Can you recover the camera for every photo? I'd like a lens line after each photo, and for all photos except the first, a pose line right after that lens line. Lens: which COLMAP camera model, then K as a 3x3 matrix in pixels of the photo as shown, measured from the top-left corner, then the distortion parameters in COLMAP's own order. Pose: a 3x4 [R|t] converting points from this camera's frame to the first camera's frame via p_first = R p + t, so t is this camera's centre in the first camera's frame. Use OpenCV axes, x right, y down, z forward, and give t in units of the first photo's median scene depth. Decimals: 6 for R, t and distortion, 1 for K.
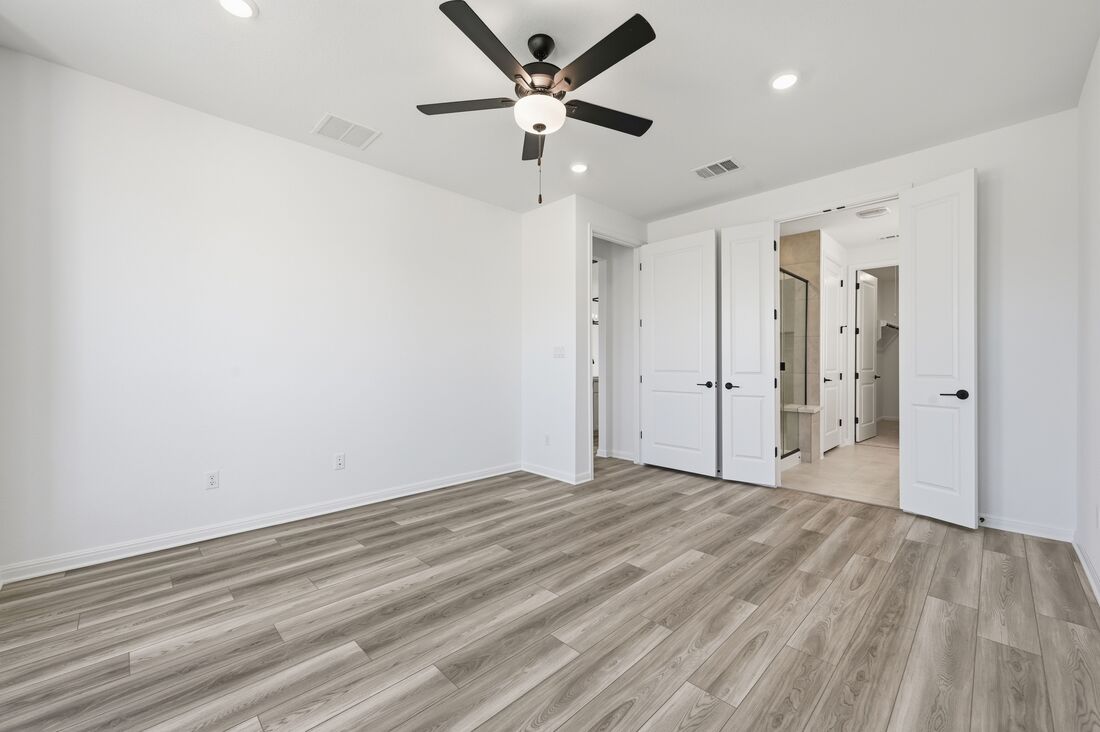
lens RADIAL K [[441.1, 0, 549.4], [0, 441.1, 361.6], [0, 0, 1]] dist [0.000990, 0.000104]
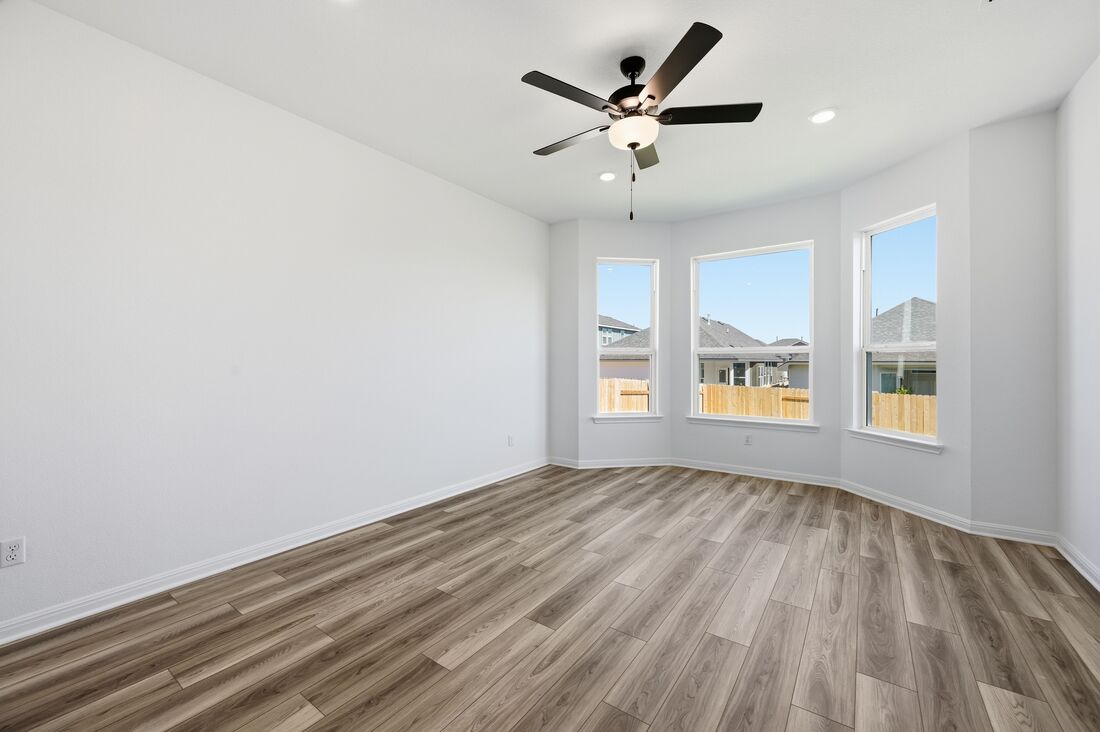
lens RADIAL K [[441.1, 0, 549.4], [0, 441.1, 361.6], [0, 0, 1]] dist [0.000990, 0.000104]
pose [[-0.985767, 0.003435, -0.168084, 0.353091], [0.004127, 0.999984, -0.003768, -0.010854], [0.168068, -0.004408, -0.985766, 2.010504]]
